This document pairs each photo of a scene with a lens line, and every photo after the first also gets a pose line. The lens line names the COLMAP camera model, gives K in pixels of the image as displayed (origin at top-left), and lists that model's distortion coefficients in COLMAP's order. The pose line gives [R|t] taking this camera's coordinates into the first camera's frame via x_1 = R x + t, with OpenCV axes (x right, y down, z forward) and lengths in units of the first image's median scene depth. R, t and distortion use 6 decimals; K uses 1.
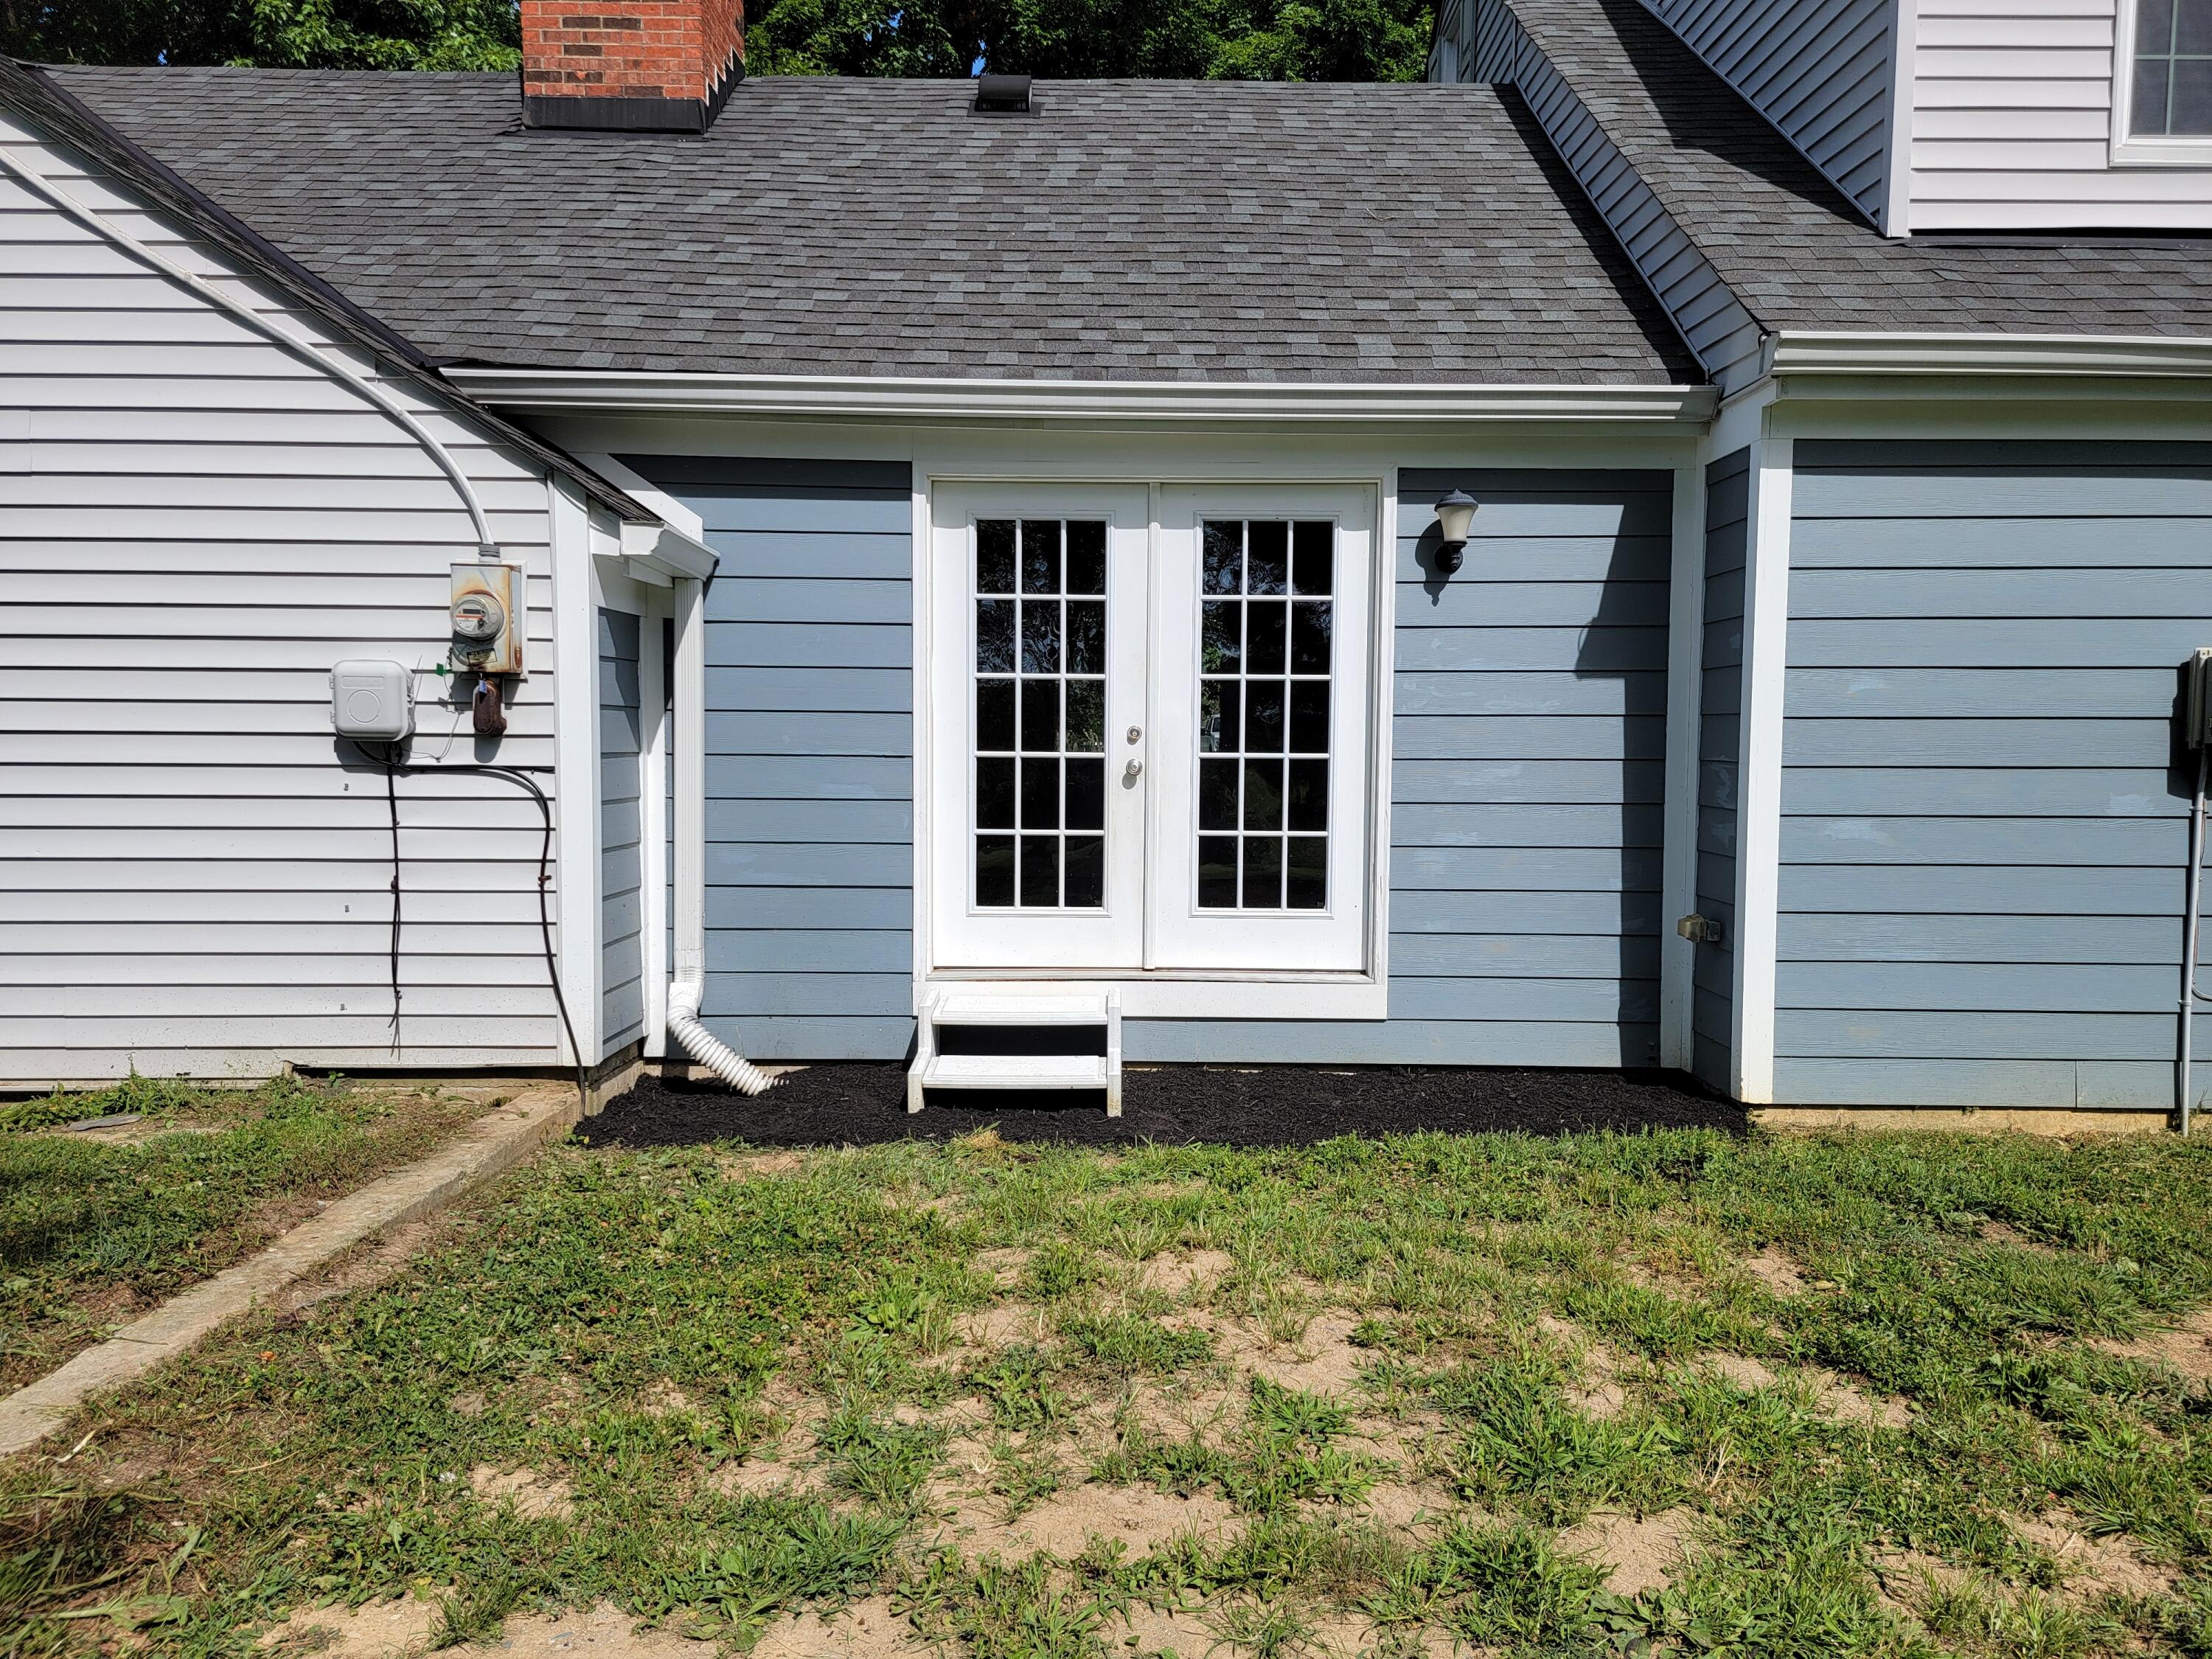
lens RADIAL K [[1533.6, 0, 1100.7], [0, 1533.6, 834.2], [0, 0, 1]] dist [0.044837, -0.001088]
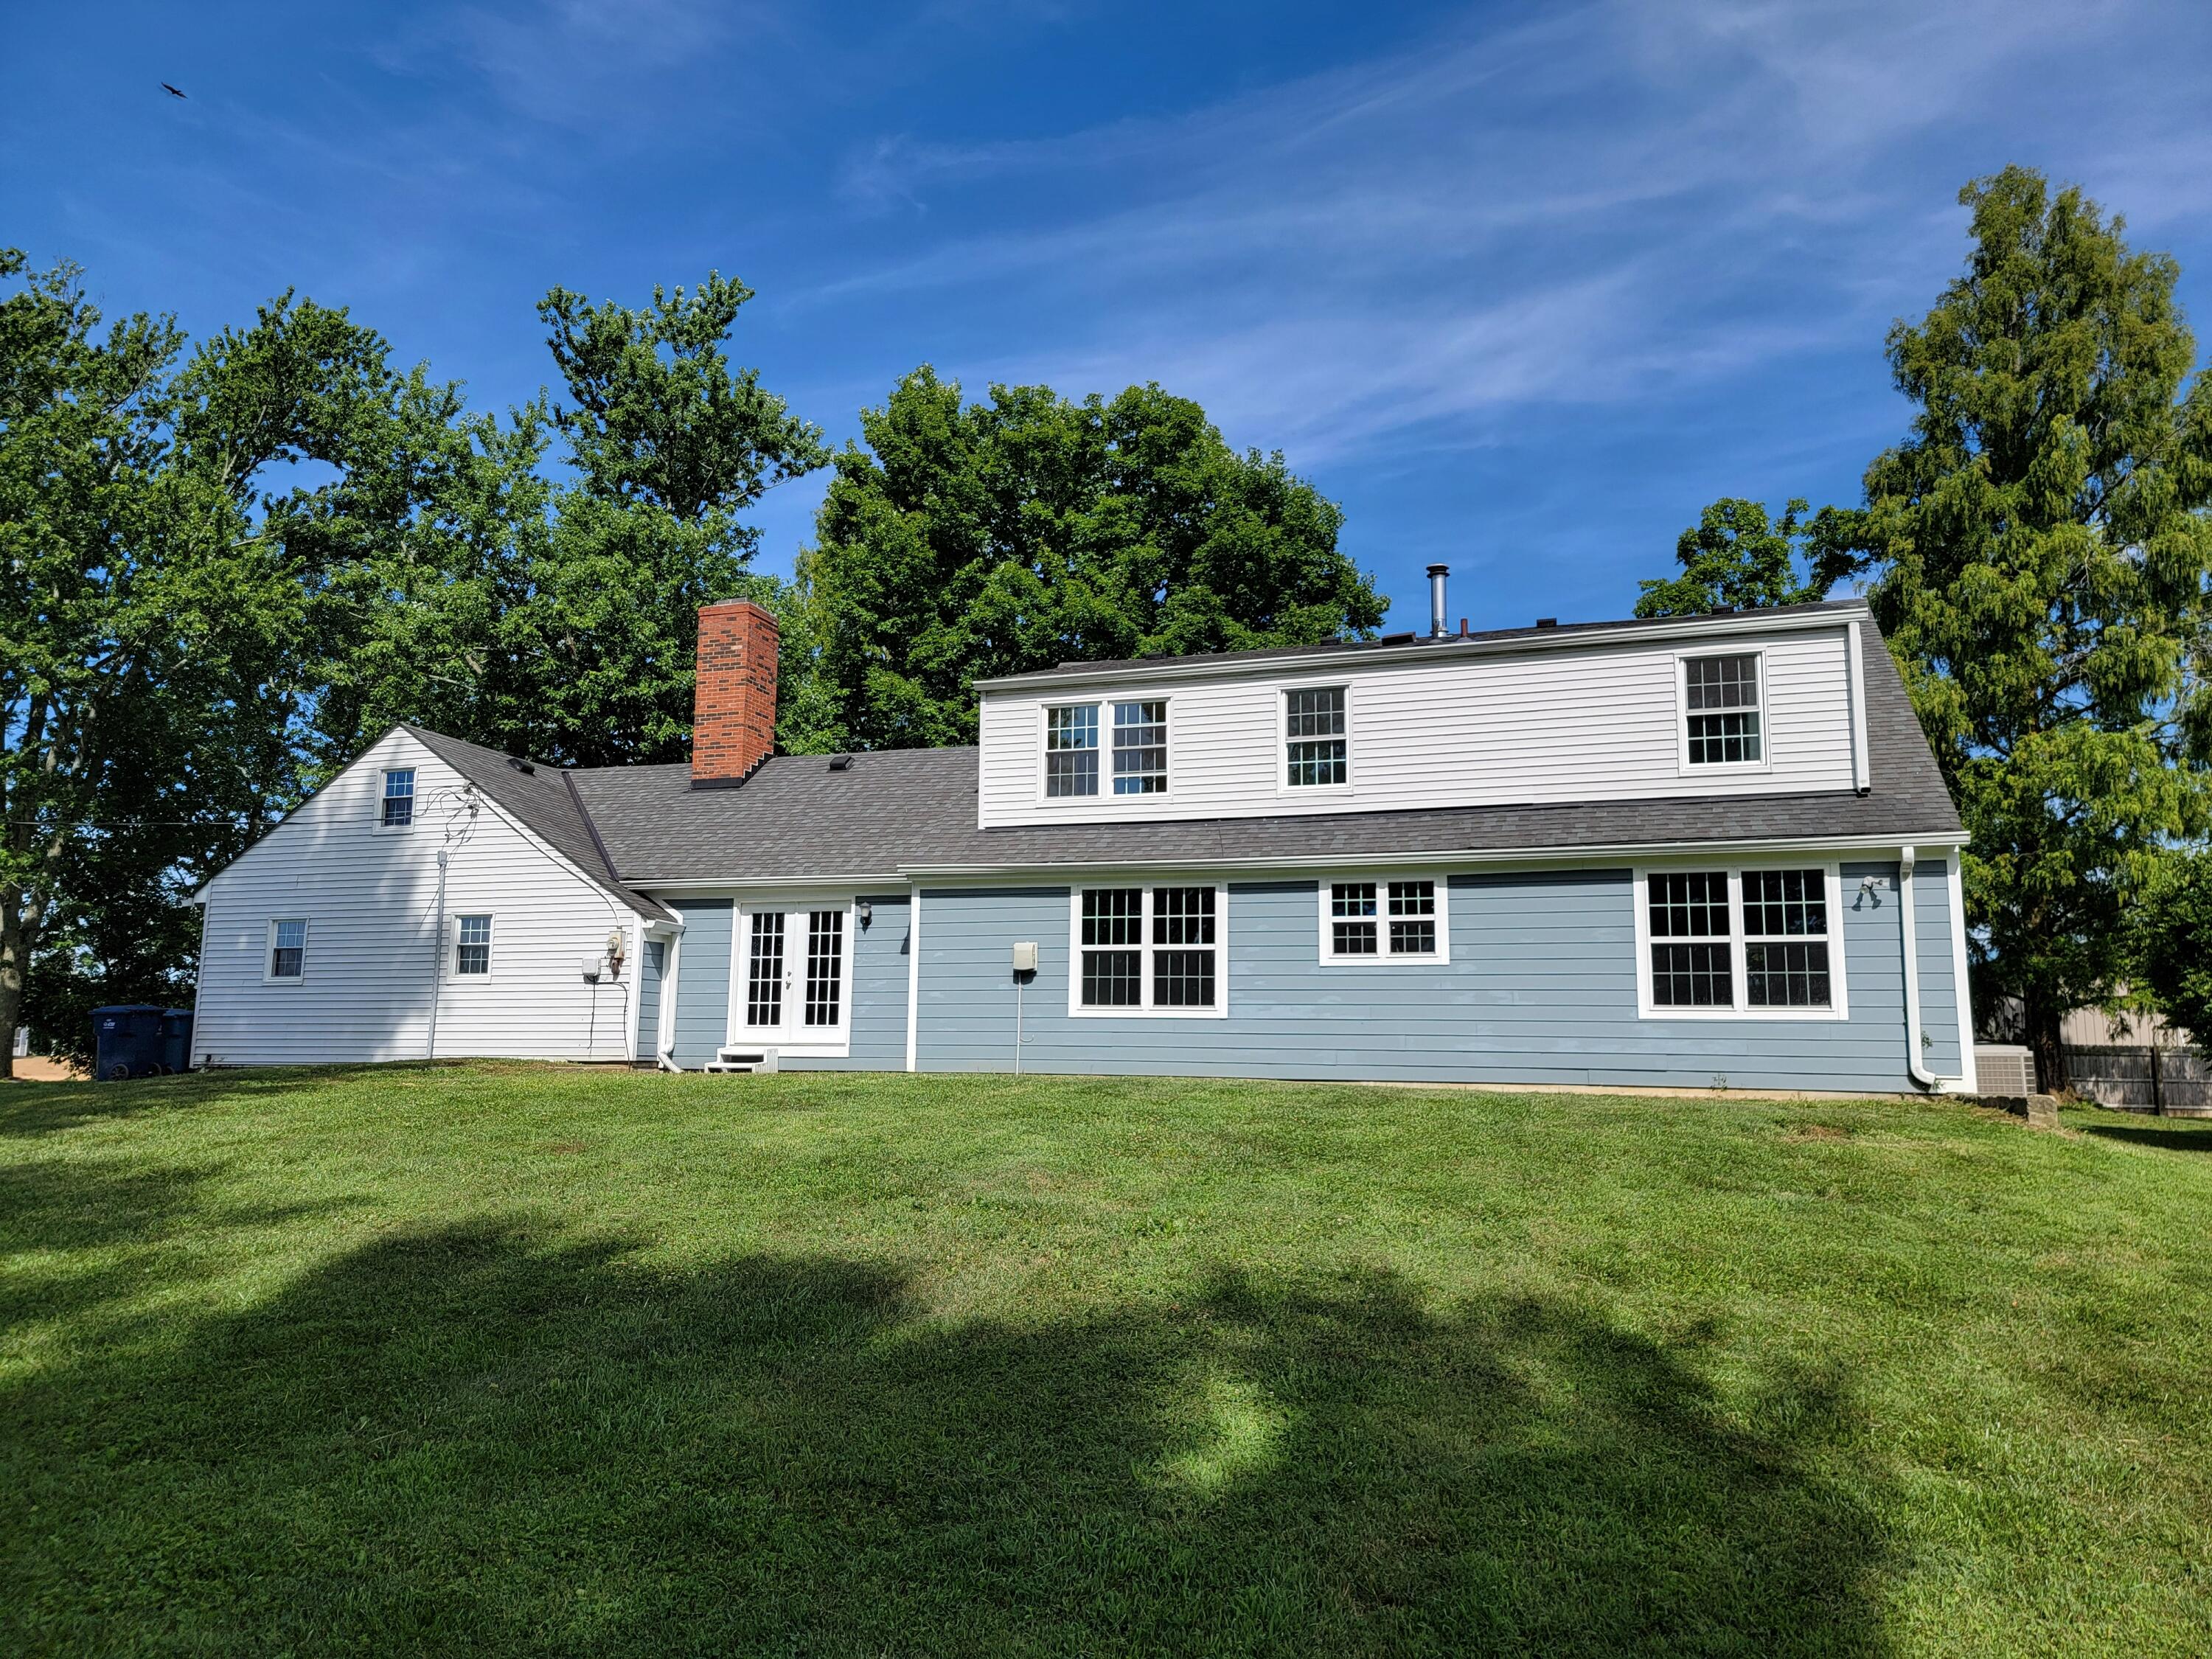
lens RADIAL K [[1533.6, 0, 1106.3], [0, 1533.6, 830.5], [0, 0, 1]] dist [0.044837, -0.001088]
pose [[0.945433, -0.043833, -0.322855, 1.828115], [-0.025000, 0.978229, -0.206019, 0.314392], [0.324856, 0.202849, 0.923754, -2.025830]]
